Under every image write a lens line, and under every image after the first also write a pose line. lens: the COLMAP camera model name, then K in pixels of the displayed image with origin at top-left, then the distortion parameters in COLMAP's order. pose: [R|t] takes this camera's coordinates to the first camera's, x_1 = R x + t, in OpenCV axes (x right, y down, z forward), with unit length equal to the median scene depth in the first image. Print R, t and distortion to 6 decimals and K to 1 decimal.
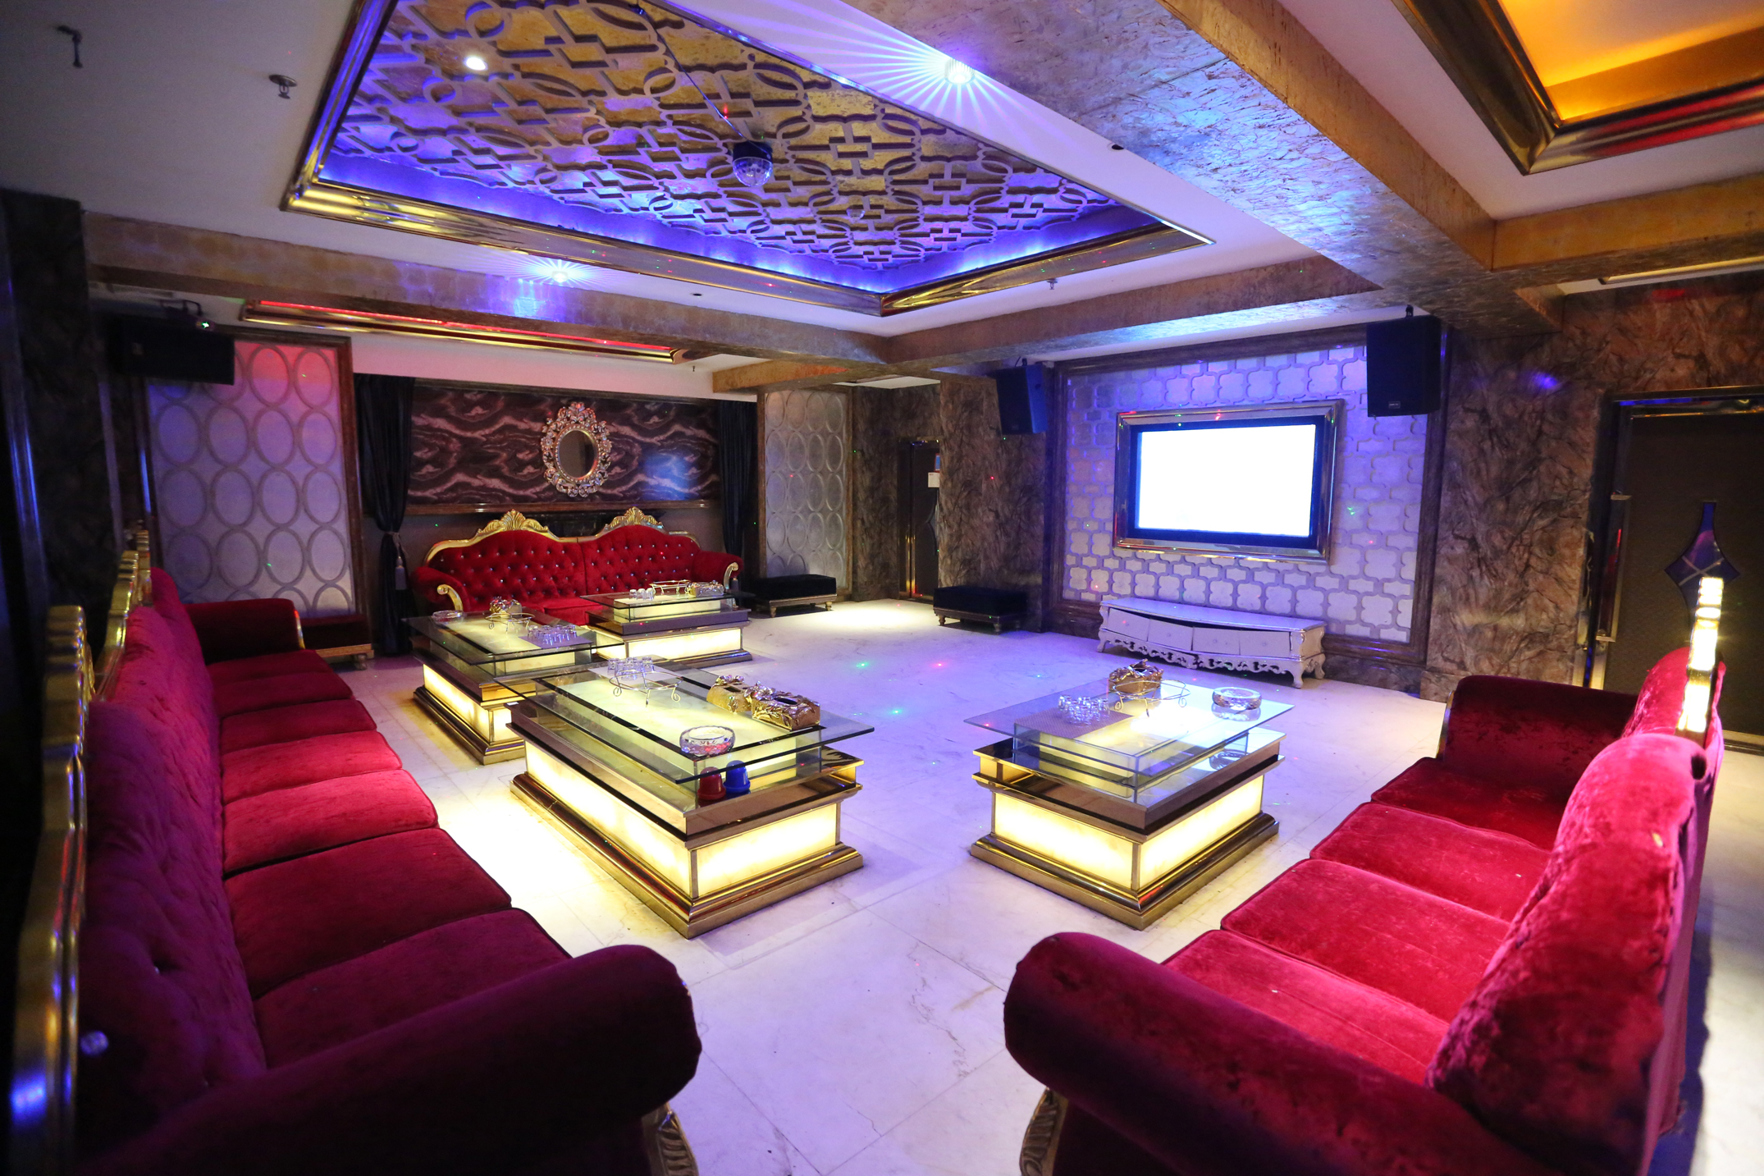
lens RADIAL K [[798.1, 0, 884.8], [0, 798.1, 589.4], [0, 0, 1]] dist [-0.045730, 0.012233]
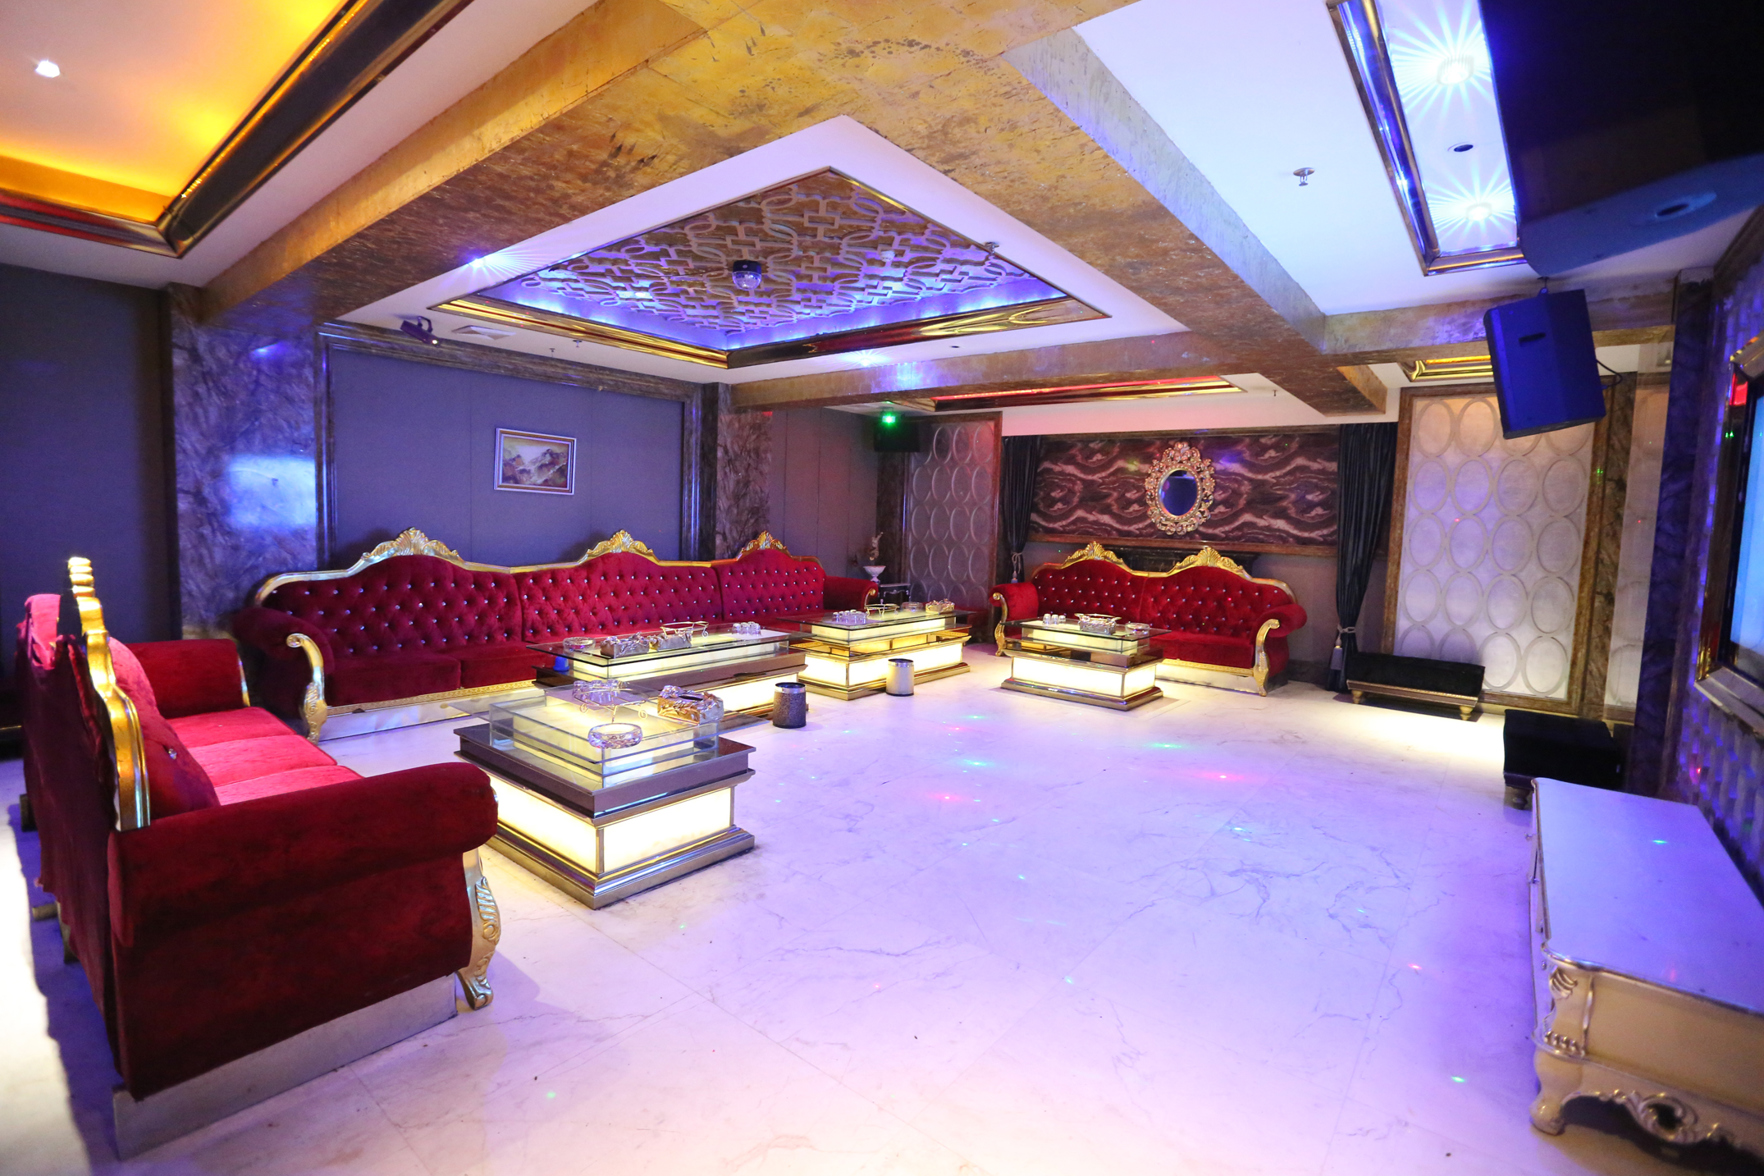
lens RADIAL K [[798.1, 0, 884.3], [0, 798.1, 593.8], [0, 0, 1]] dist [-0.045730, 0.012233]
pose [[0.177136, 0.100562, -0.979035, 0.552655], [-0.157001, 0.984915, 0.072759, -0.055647], [0.971583, 0.140822, 0.190253, 0.443753]]
